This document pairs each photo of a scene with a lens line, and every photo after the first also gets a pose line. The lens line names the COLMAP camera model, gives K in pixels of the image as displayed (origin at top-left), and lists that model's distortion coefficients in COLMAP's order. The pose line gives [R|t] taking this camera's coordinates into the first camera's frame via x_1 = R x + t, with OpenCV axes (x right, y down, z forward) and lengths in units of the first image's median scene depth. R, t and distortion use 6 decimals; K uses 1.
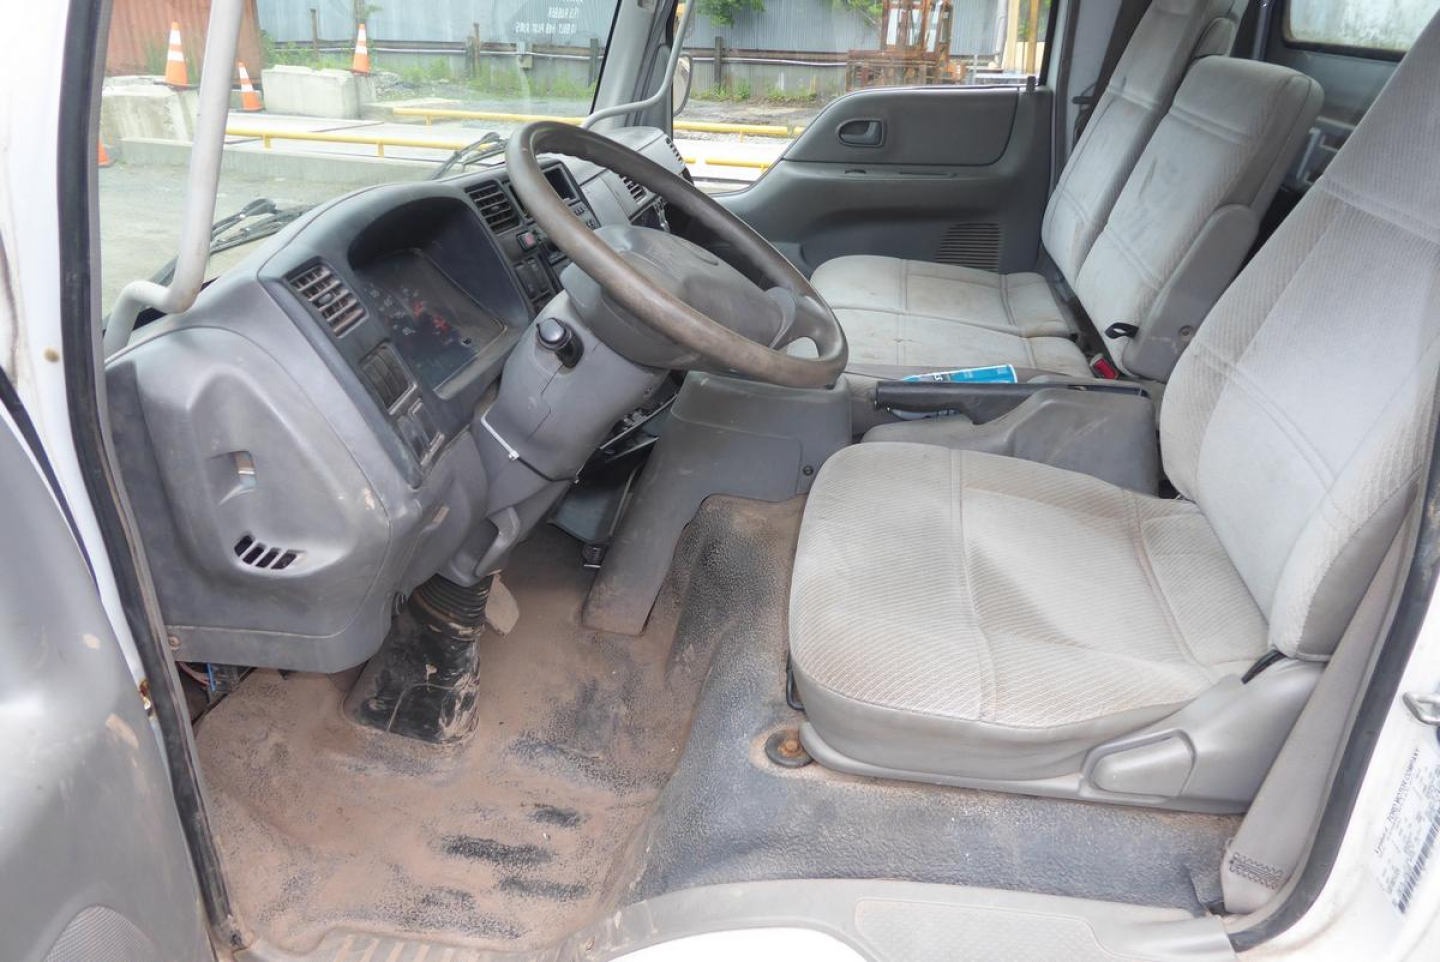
lens RADIAL K [[1052.4, 0, 722.4], [0, 1052.4, 470.7], [0, 0, 1]] dist [0.002304, -0.000748]
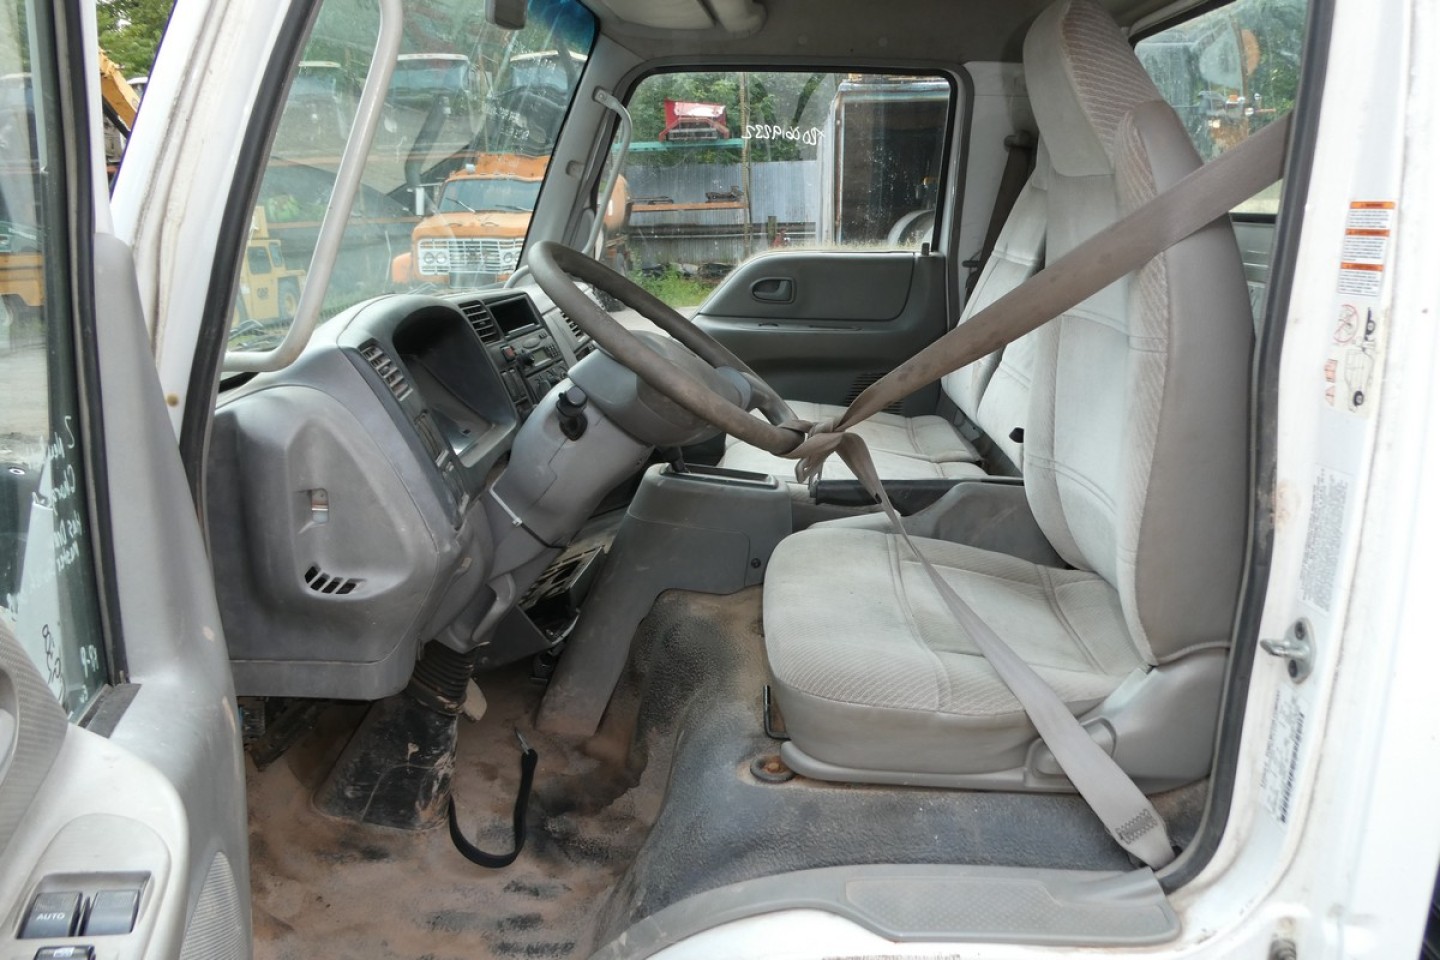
lens RADIAL K [[1173.0, 0, 720.4], [0, 1173.0, 455.7], [0, 0, 1]] dist [0.065327, -0.062943]
pose [[0.993217, -0.009394, 0.115897, -0.129164], [0.032337, 0.979726, -0.197714, 0.175995], [-0.111690, 0.200121, 0.973384, -0.278161]]
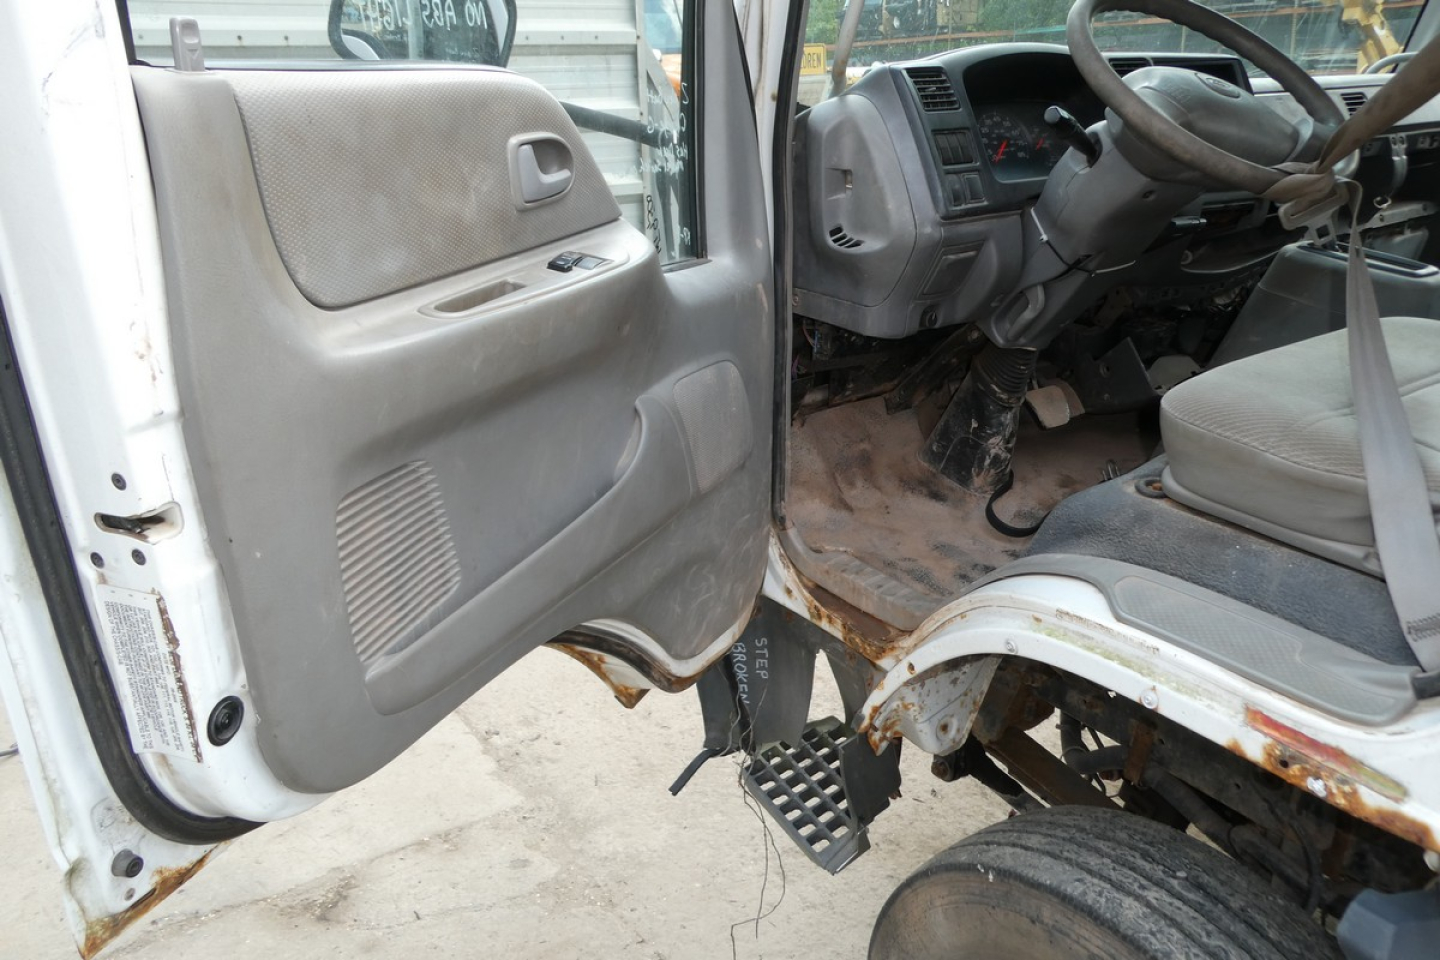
lens RADIAL K [[1173.0, 0, 720.4], [0, 1173.0, 455.7], [0, 0, 1]] dist [0.065327, -0.062943]
pose [[0.688496, 0.248502, -0.681337, 0.610942], [-0.295311, 0.954114, 0.049577, 0.297644], [0.662394, 0.167073, 0.730289, -0.317192]]
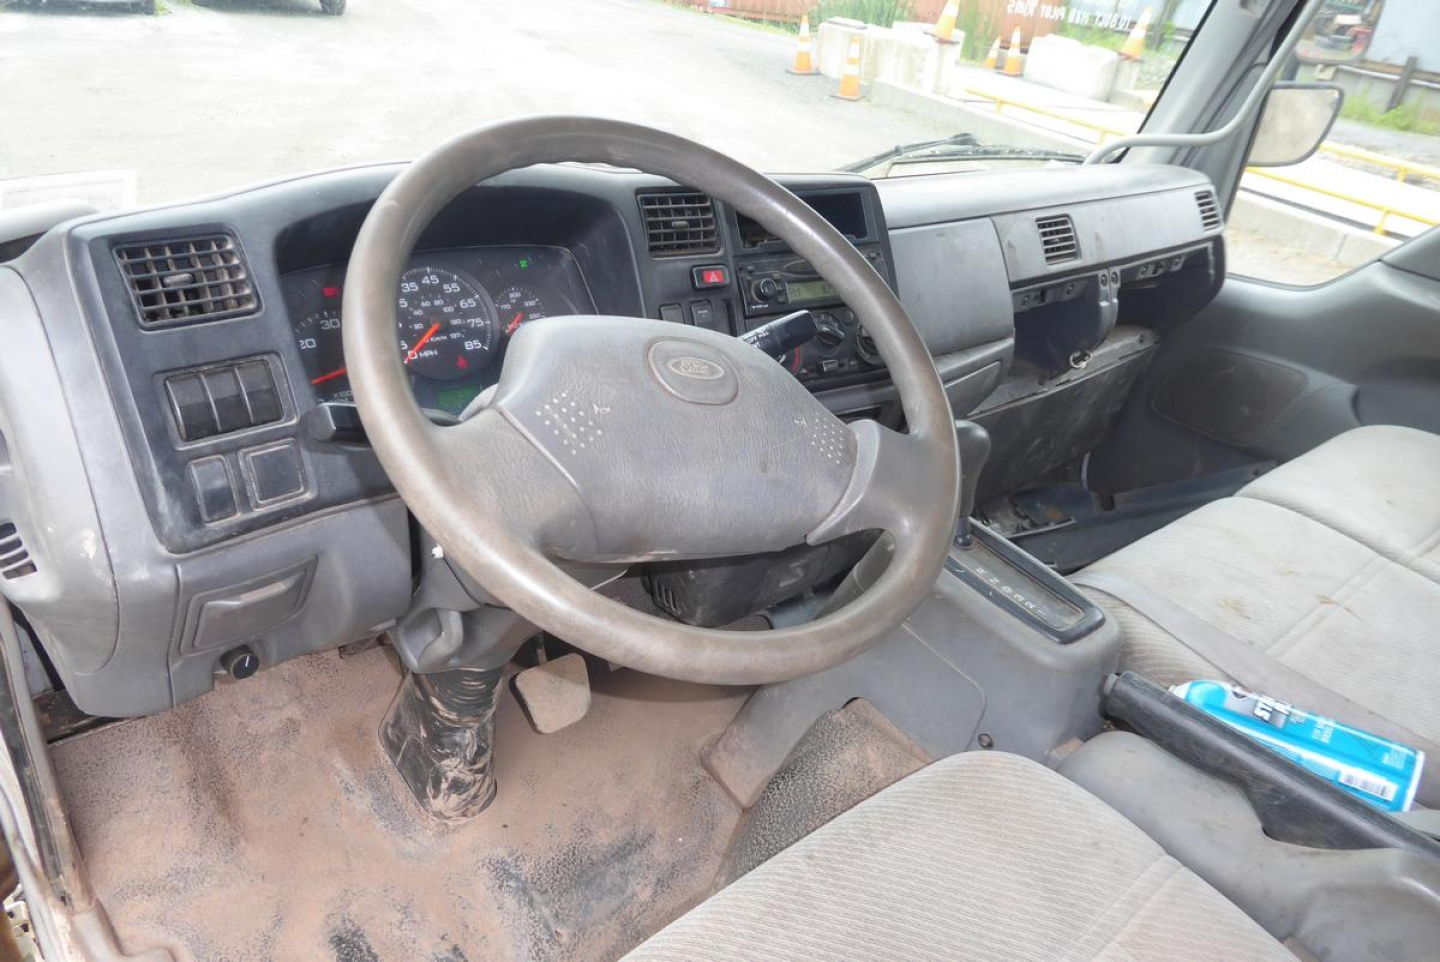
lens RADIAL K [[1047.4, 0, 720.0], [0, 1047.4, 481.0], [0, 0, 1]] dist [0.003580, -0.000368]
pose [[0.750119, 0.380574, -0.540819, 0.329406], [-0.365045, 0.920214, 0.141236, -0.237935], [0.551420, 0.091480, 0.829197, 0.507337]]
